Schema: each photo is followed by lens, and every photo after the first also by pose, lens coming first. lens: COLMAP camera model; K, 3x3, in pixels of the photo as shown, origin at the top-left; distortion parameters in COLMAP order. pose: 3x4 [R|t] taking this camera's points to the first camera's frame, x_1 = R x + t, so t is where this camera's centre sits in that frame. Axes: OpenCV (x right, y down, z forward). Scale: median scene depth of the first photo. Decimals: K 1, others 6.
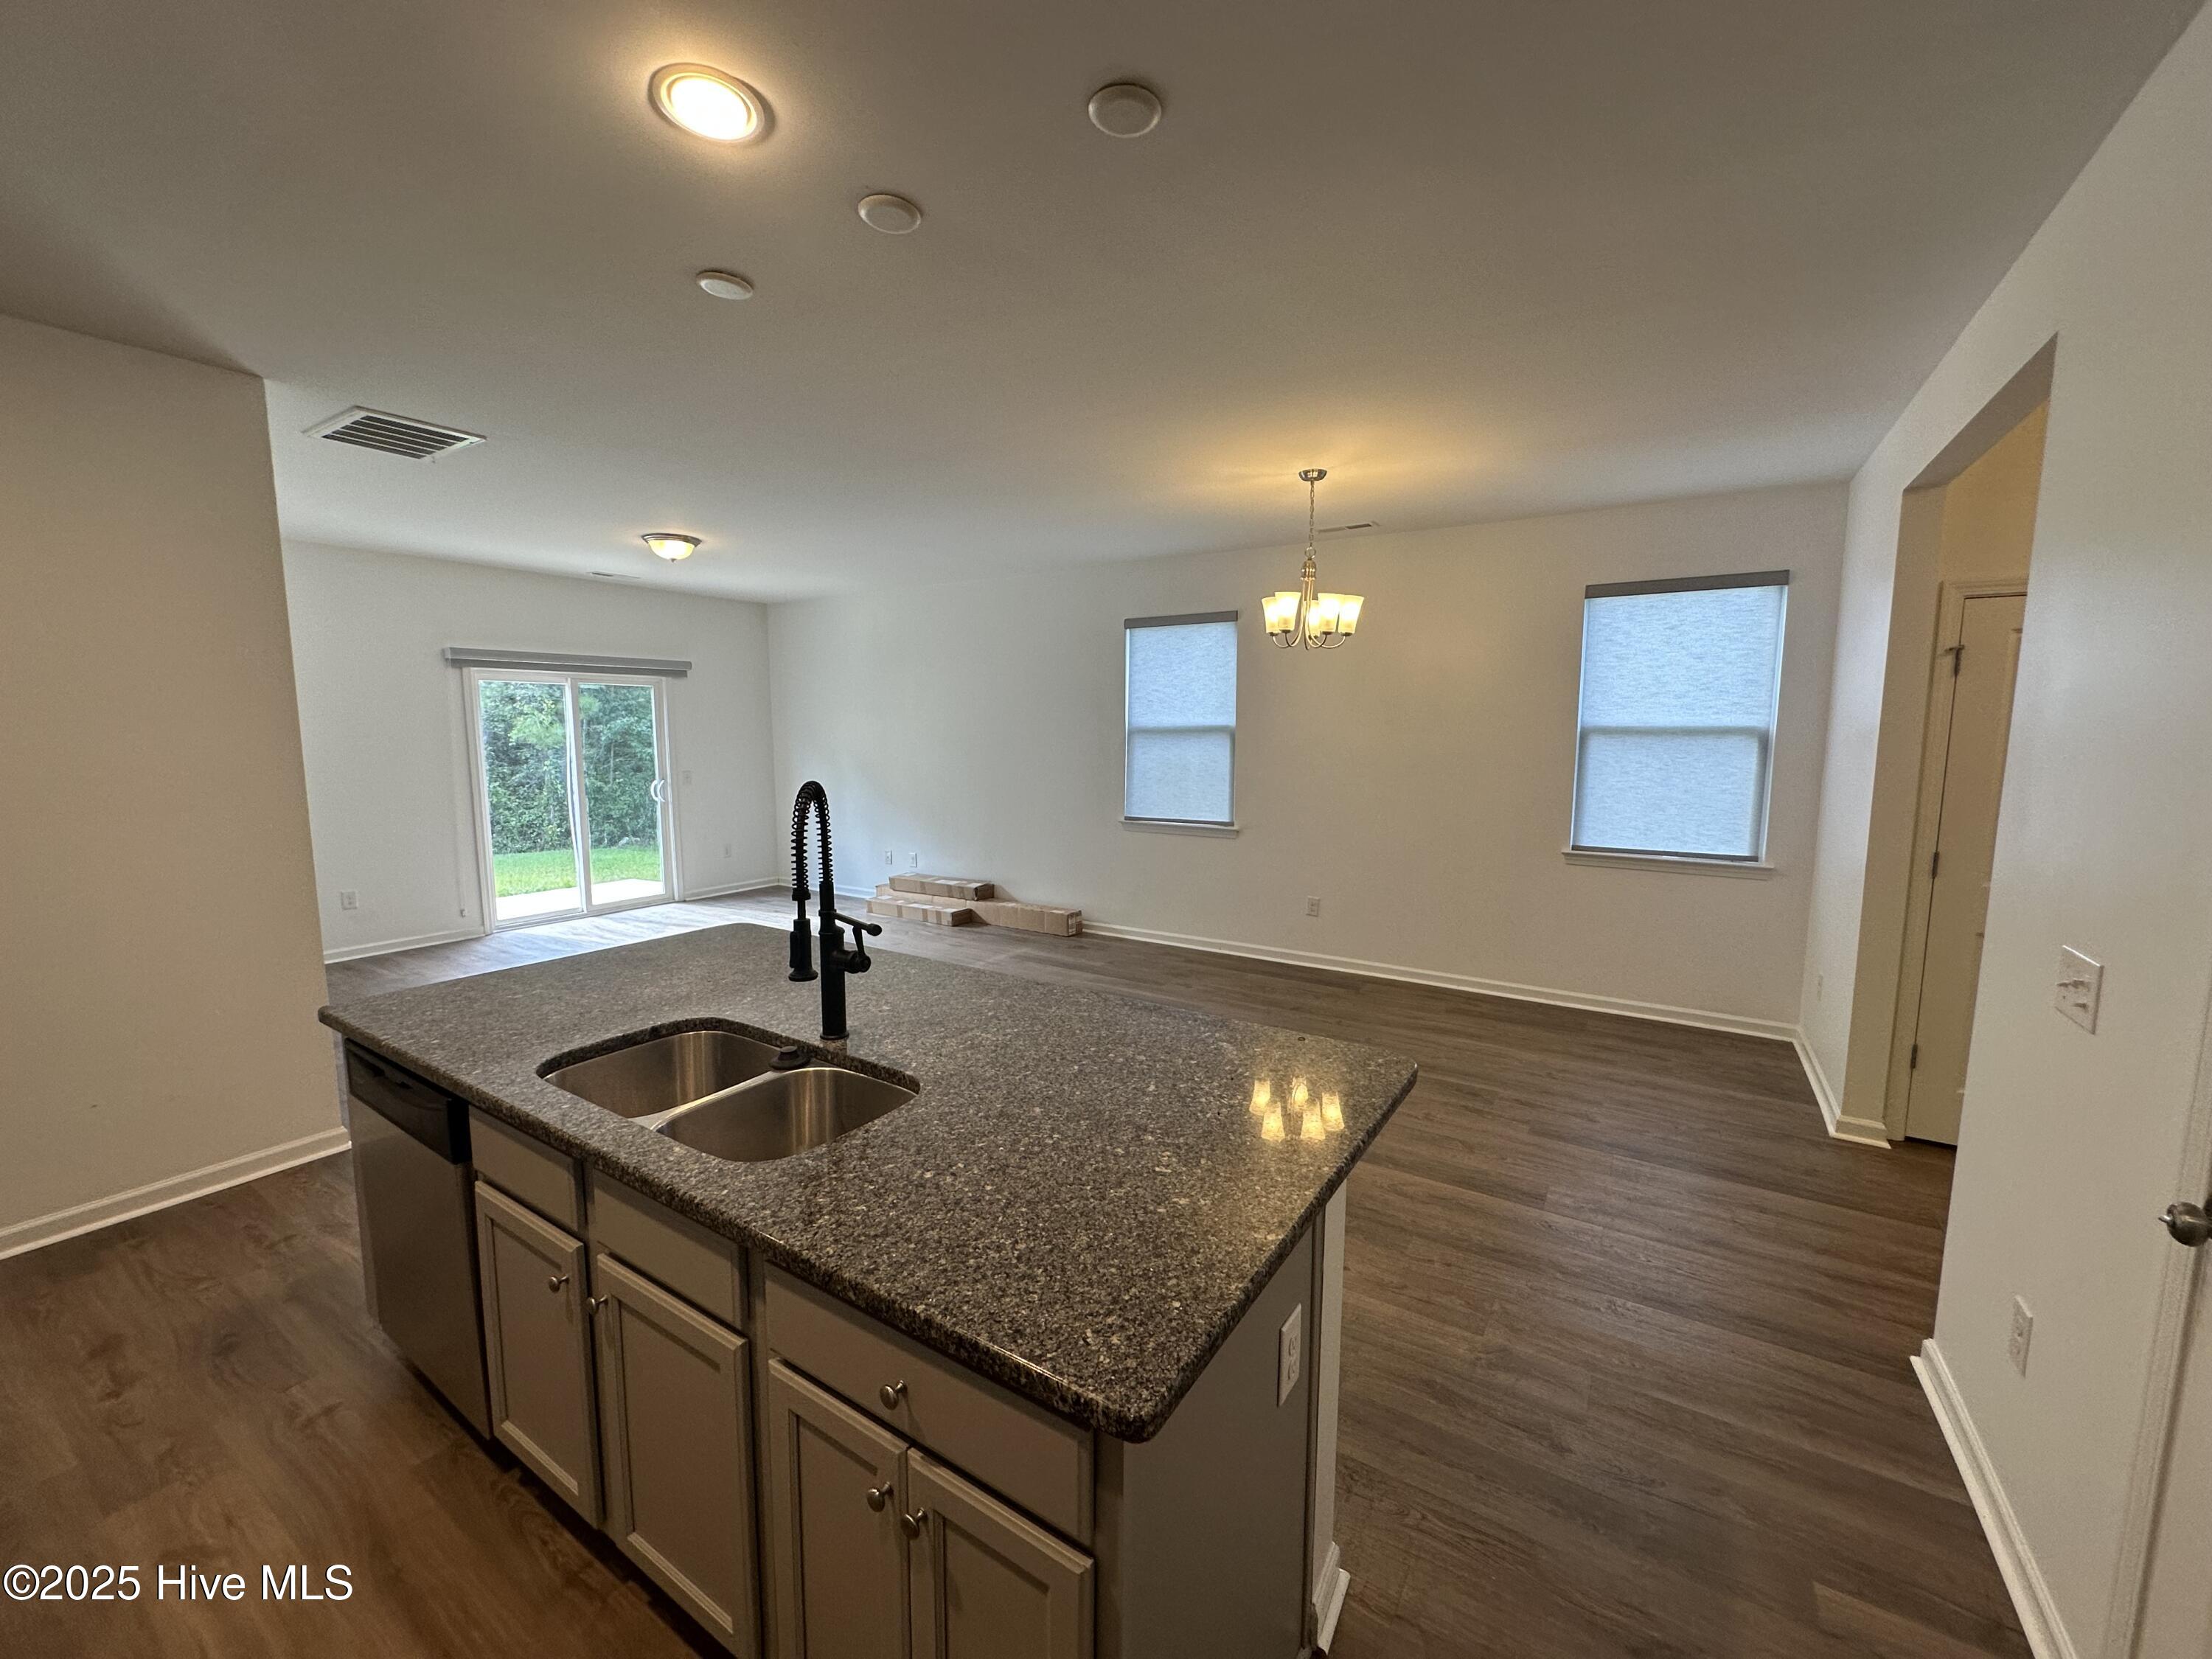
lens RADIAL K [[879.1, 0, 1101.3], [0, 879.1, 822.4], [0, 0, 1]] dist [-0.007611, 0.000544]
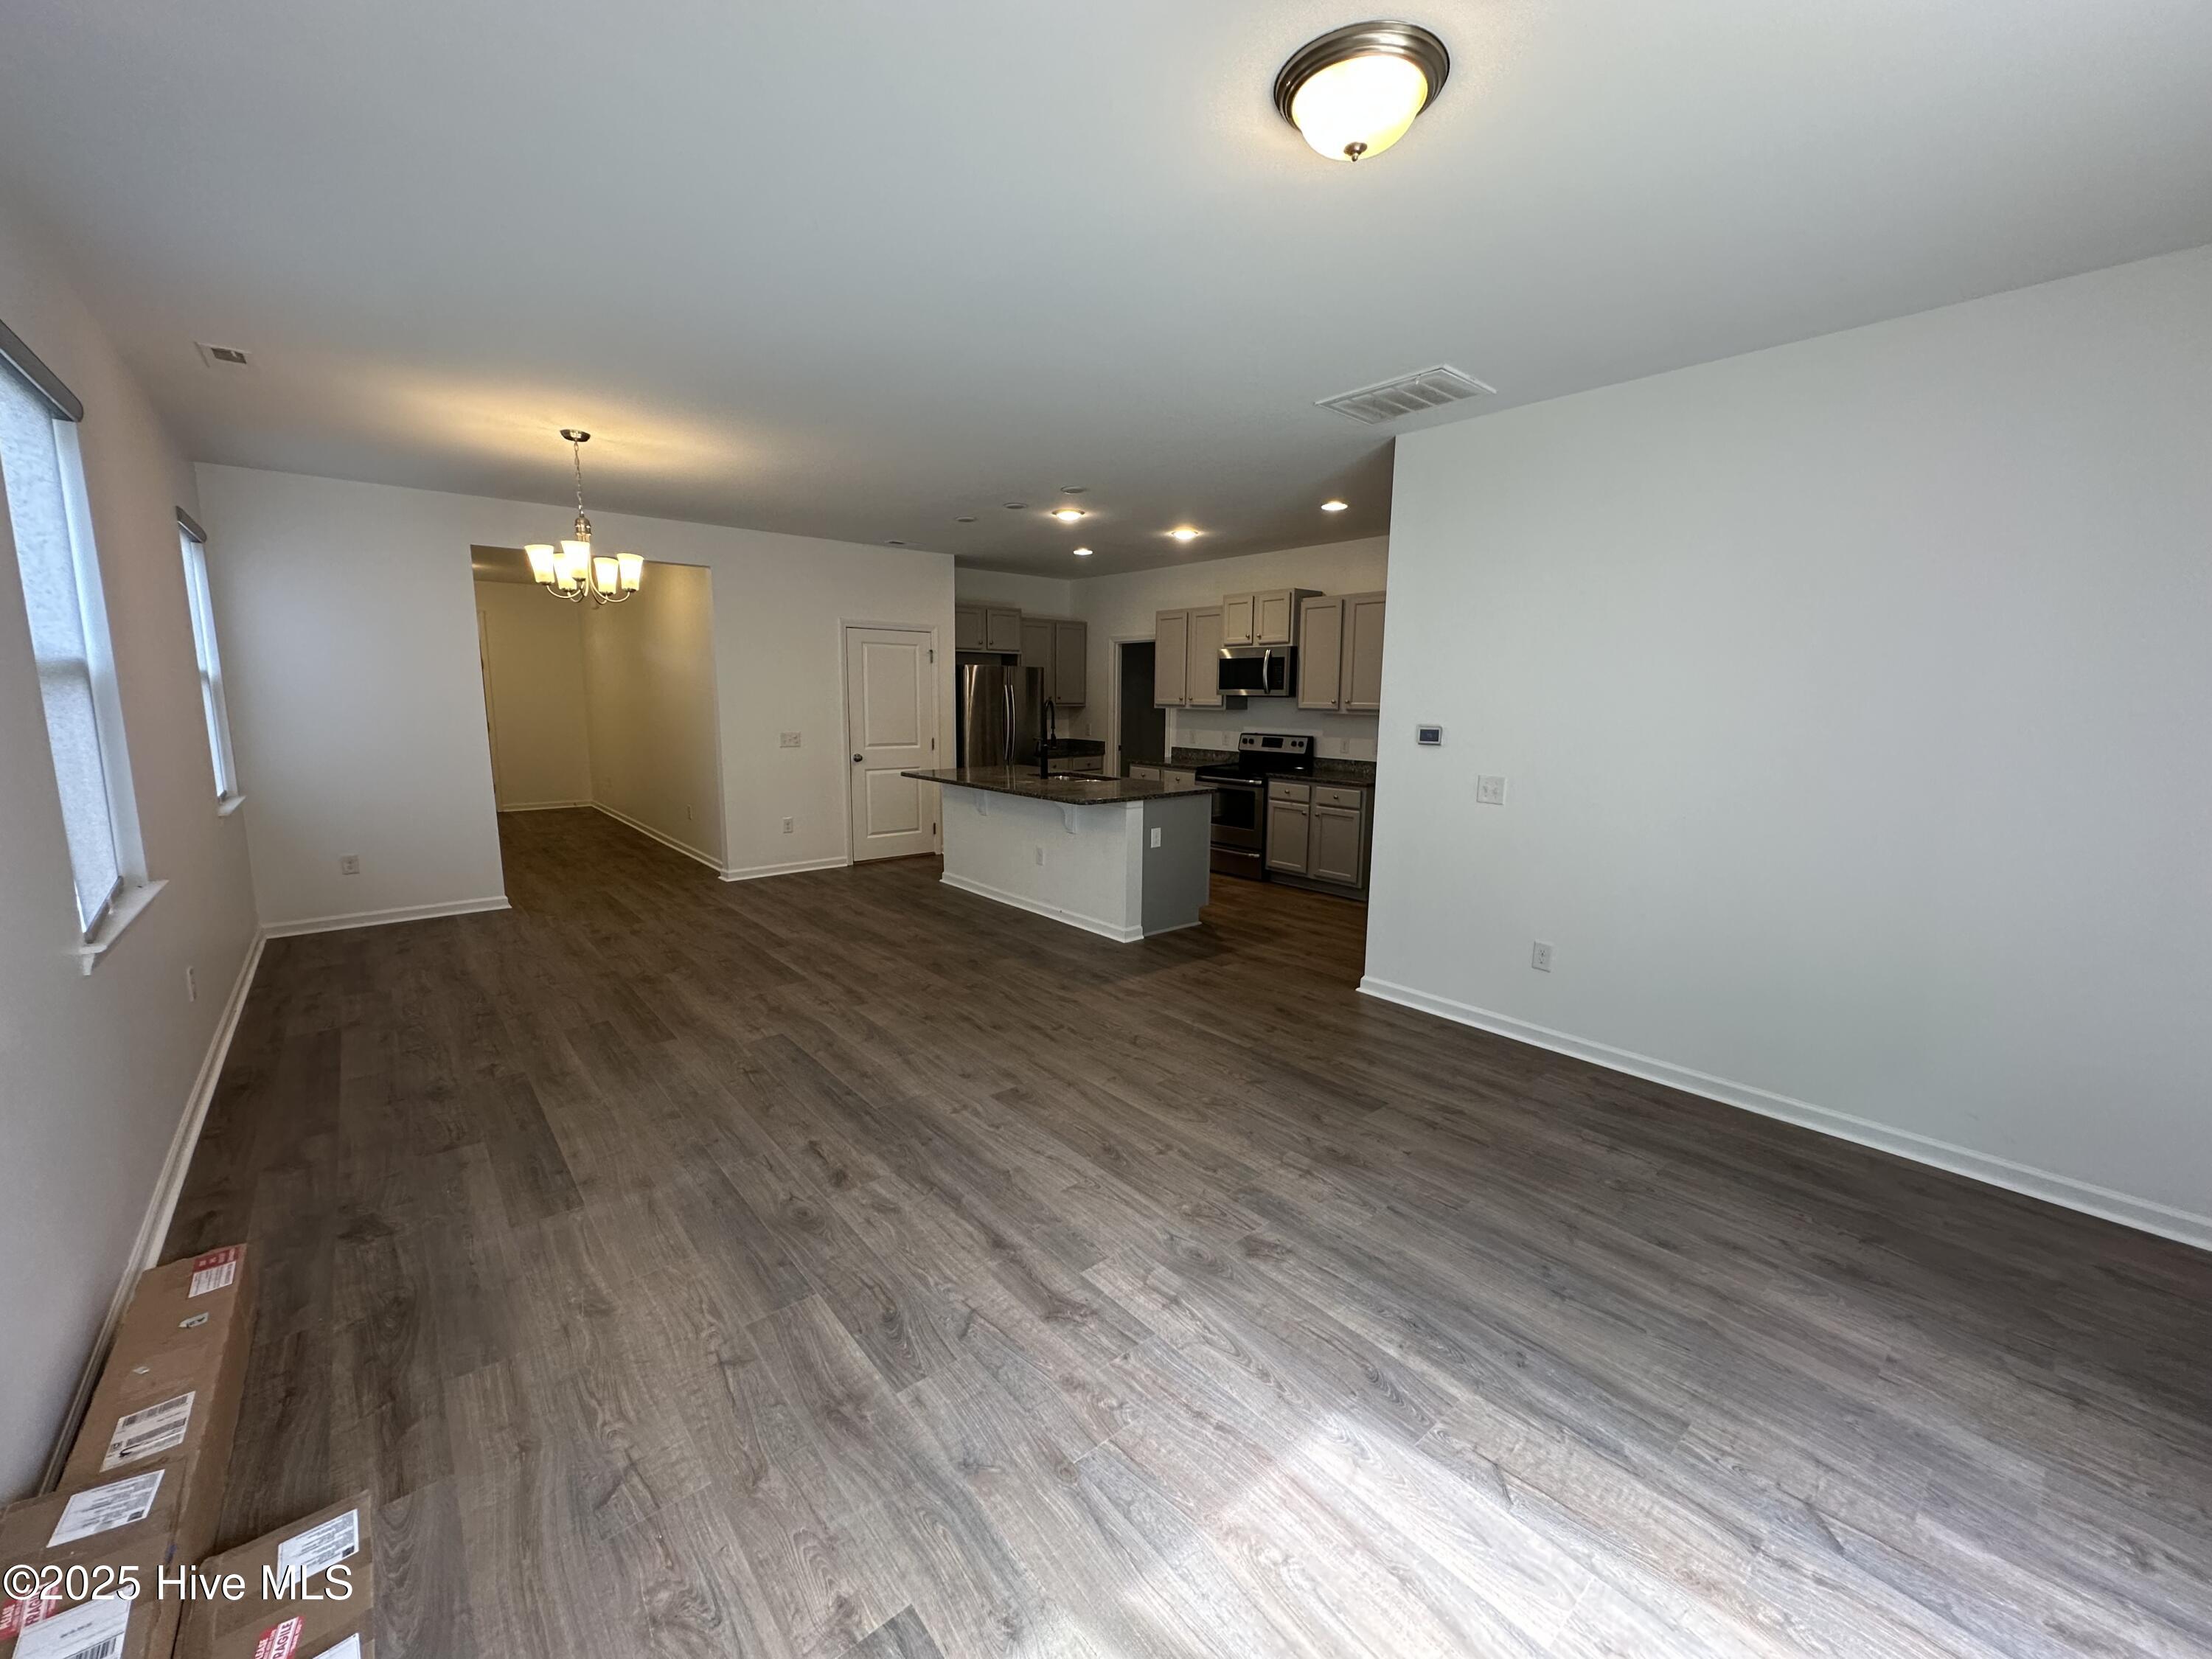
lens RADIAL K [[879.1, 0, 1113.9], [0, 879.1, 828.2], [0, 0, 1]] dist [-0.007611, 0.000544]
pose [[-0.959849, -0.056973, 0.274672, -0.541579], [0.015605, 0.966797, 0.255067, -0.154292], [-0.280084, 0.249112, -0.927090, 1.482677]]
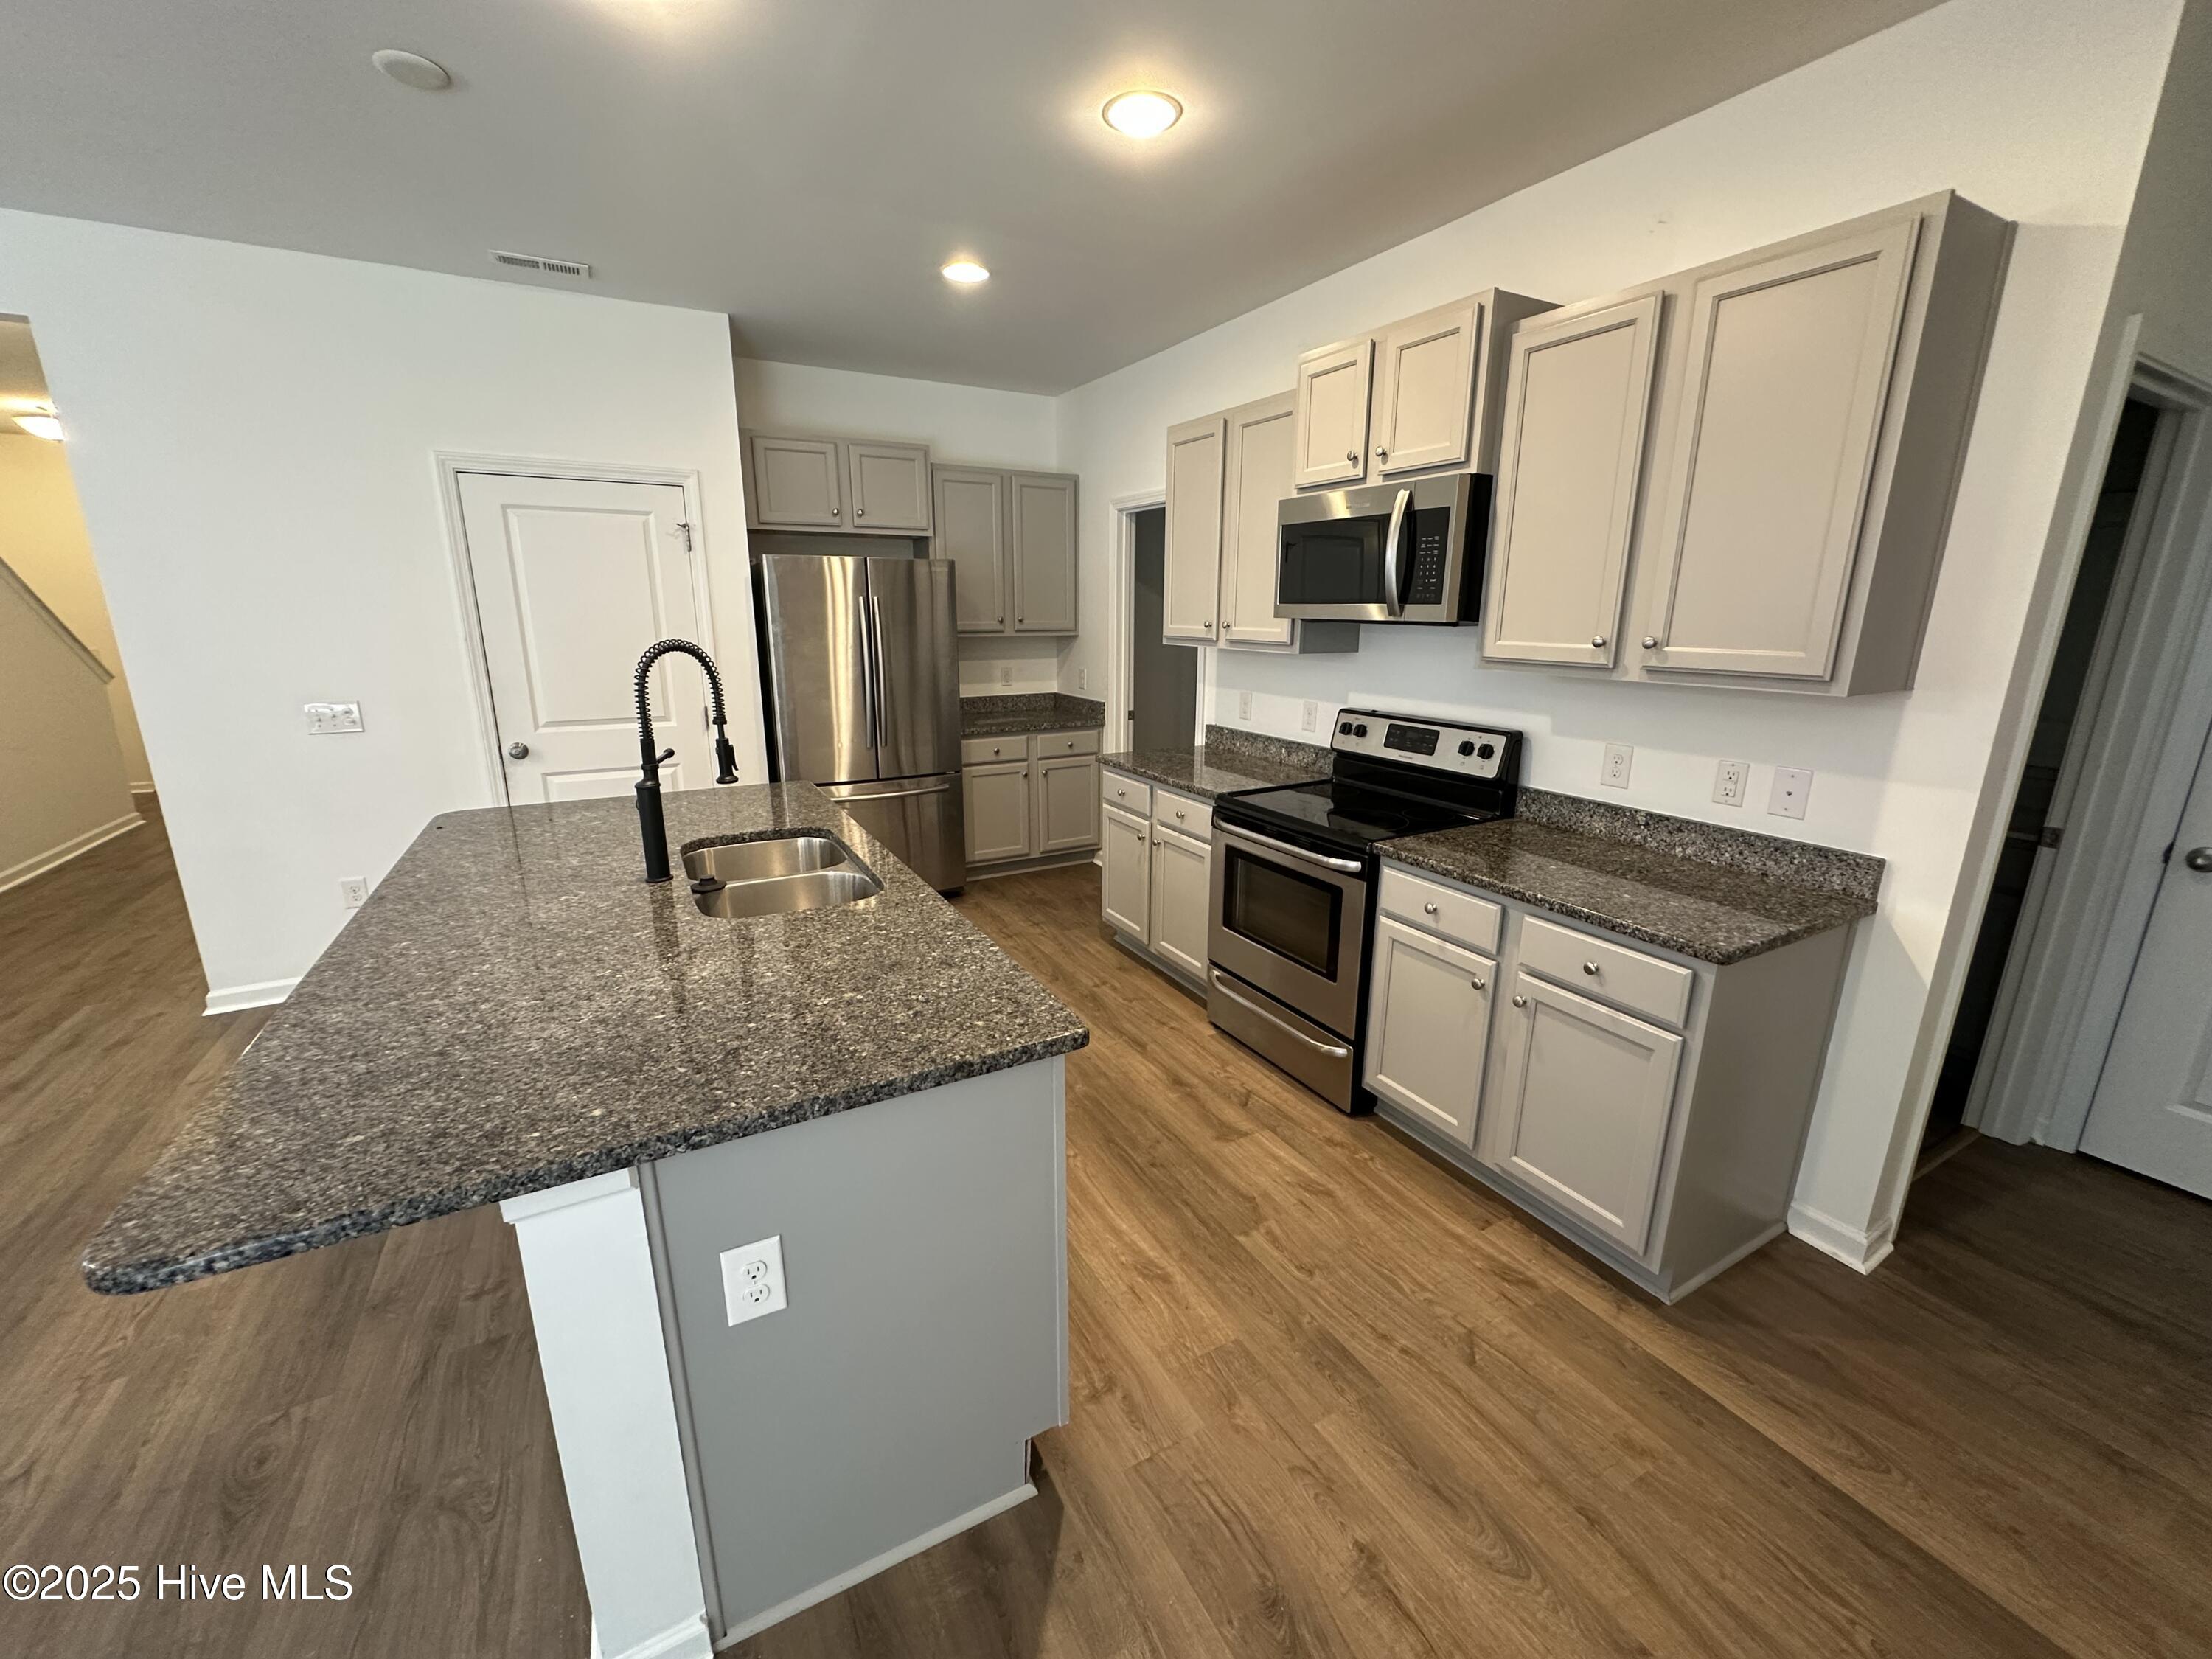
lens RADIAL K [[879.1, 0, 1110.7], [0, 879.1, 832.1], [0, 0, 1]] dist [-0.007611, 0.000544]
pose [[-0.884912, -0.126300, 0.448306, -0.476681], [0.040053, 0.938330, 0.343413, -0.063545], [-0.464032, 0.321847, -0.825281, 0.598751]]
